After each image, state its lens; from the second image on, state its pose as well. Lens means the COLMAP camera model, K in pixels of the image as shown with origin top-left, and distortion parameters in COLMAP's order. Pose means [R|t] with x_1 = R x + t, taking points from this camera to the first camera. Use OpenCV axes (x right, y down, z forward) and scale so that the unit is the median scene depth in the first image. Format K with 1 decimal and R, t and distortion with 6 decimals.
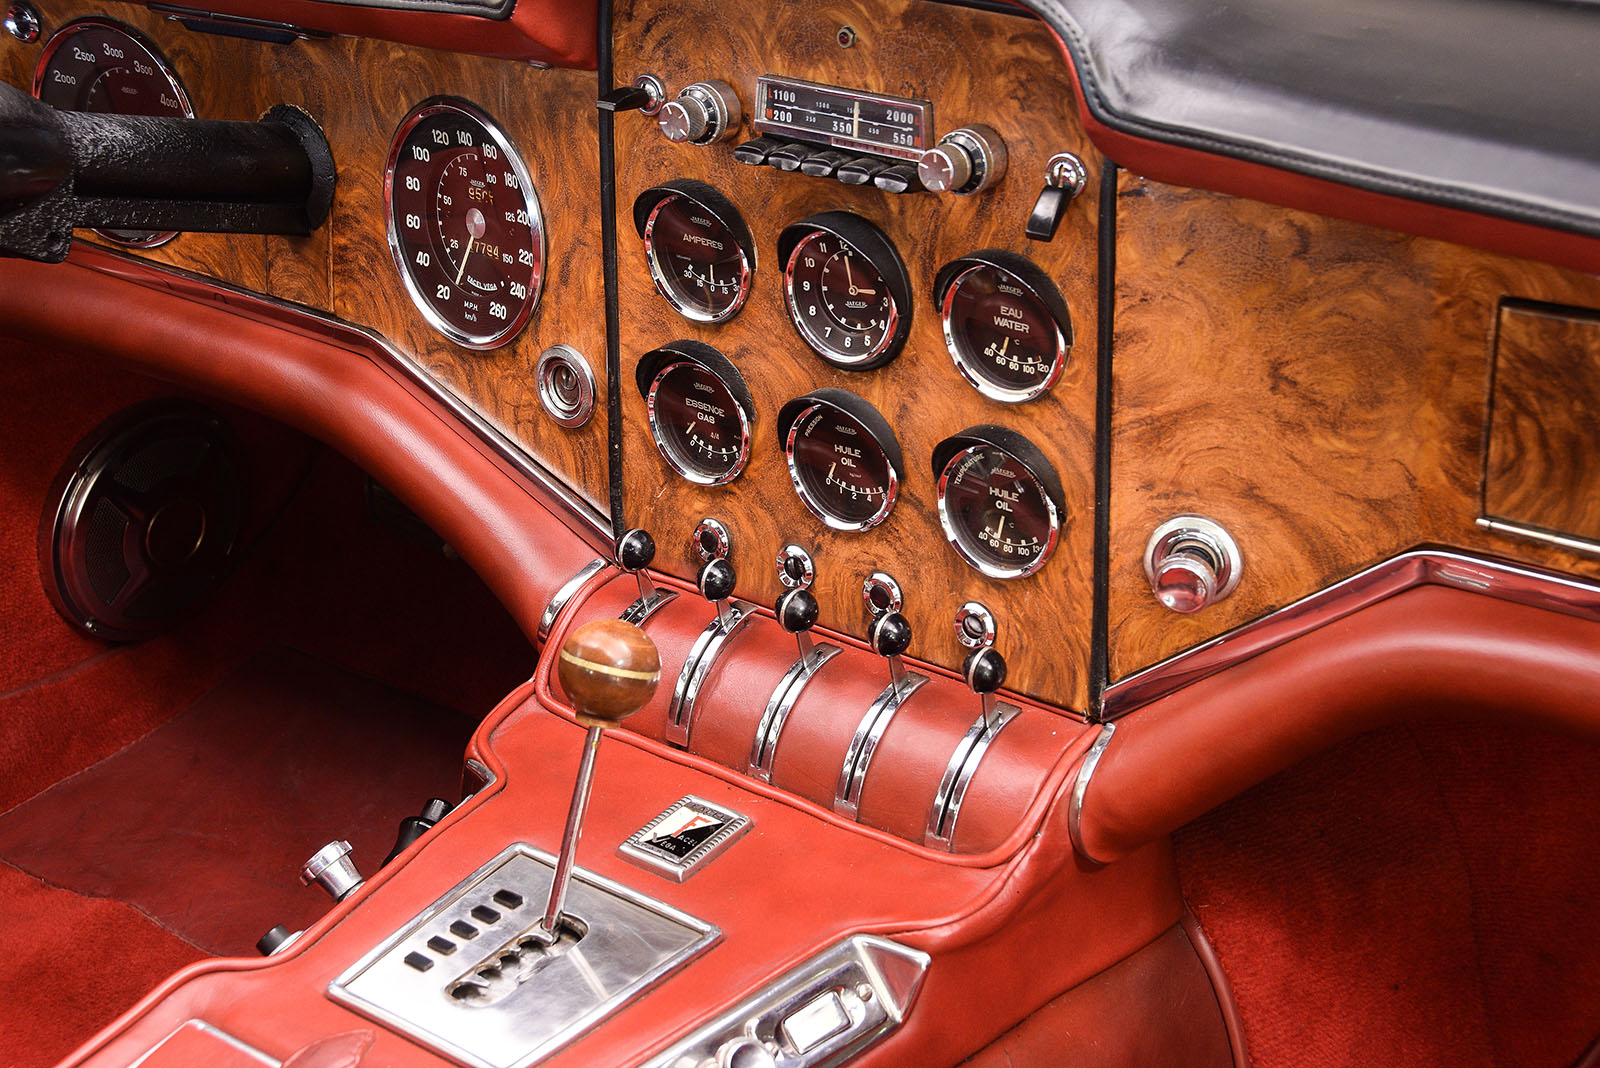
lens RADIAL K [[2639.5, 0, 800.0], [0, 2639.5, 534.0], [0, 0, 1]] dist [0.211019, -0.005034]
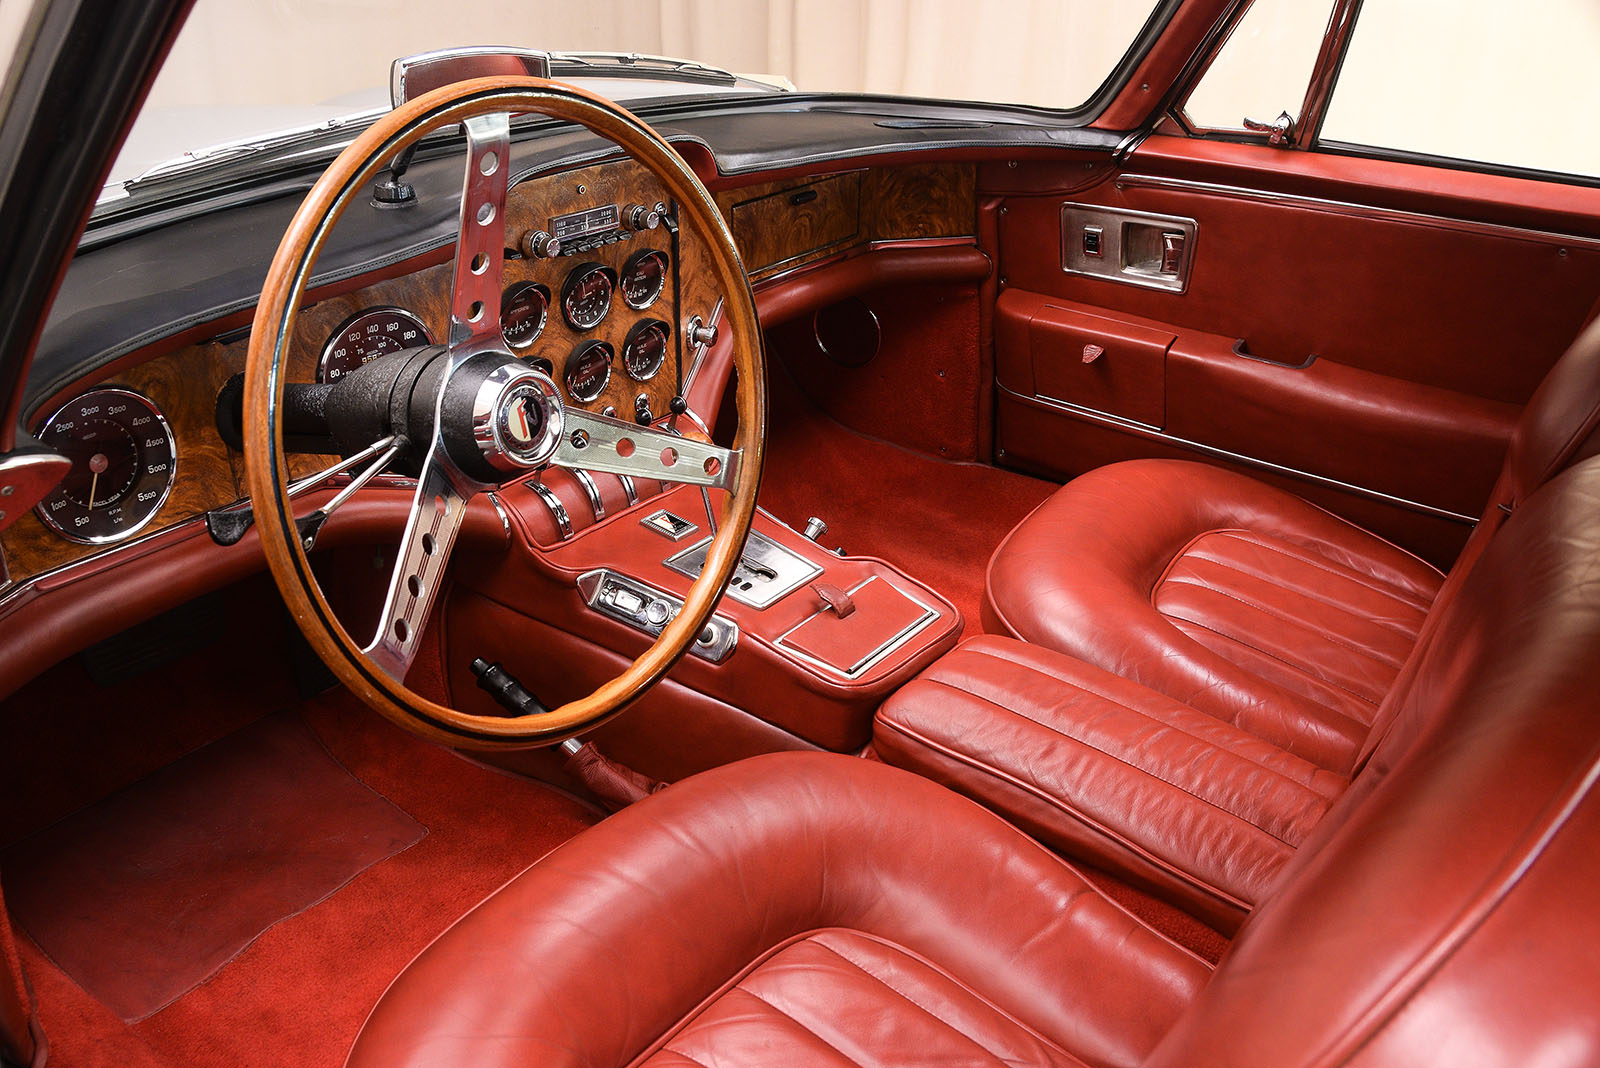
lens RADIAL K [[1294.1, 0, 800.0], [0, 1294.1, 534.0], [0, 0, 1]] dist [-0.185256, 0.180837]
pose [[0.009406, -0.465987, 0.884741, -1.082015], [0.366865, 0.824691, 0.430459, -0.337790], [-0.930227, 0.320531, 0.178712, 0.694581]]
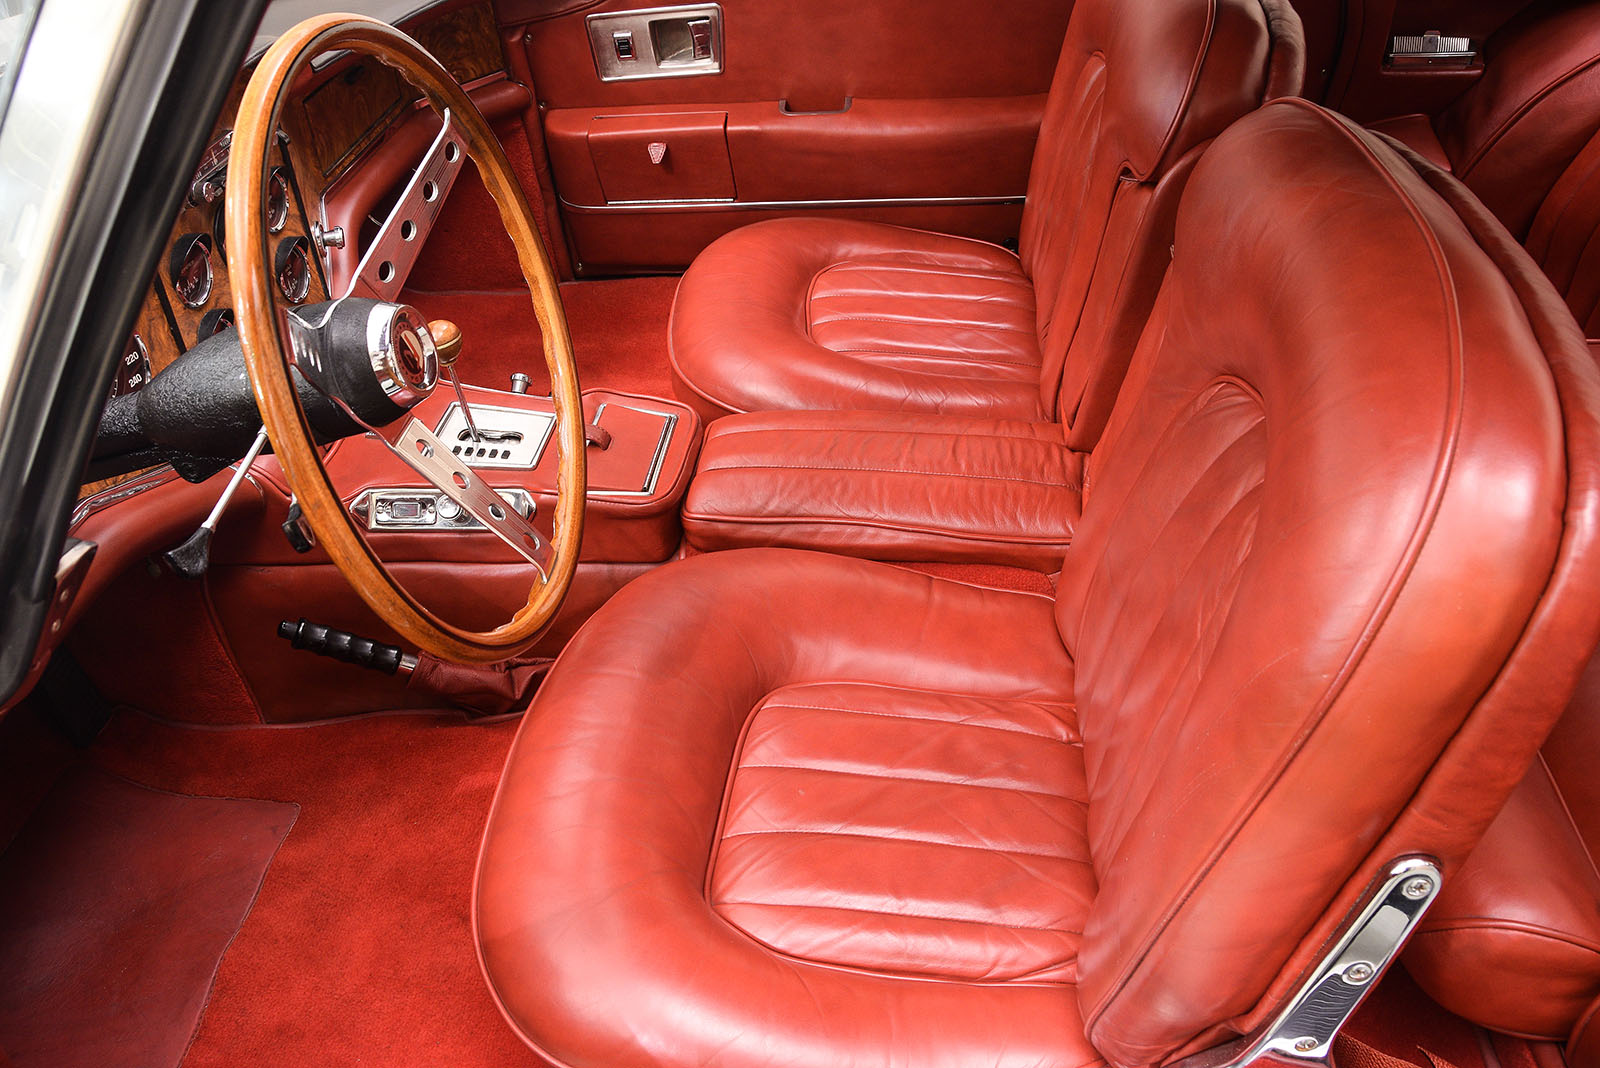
lens RADIAL K [[1294.1, 0, 800.0], [0, 1294.1, 534.0], [0, 0, 1]] dist [-0.185256, 0.180837]
pose [[-0.533617, -0.491876, 0.687976, -1.087207], [0.370540, 0.595265, 0.712994, -0.519005], [-0.760233, 0.635388, -0.135384, 0.951533]]
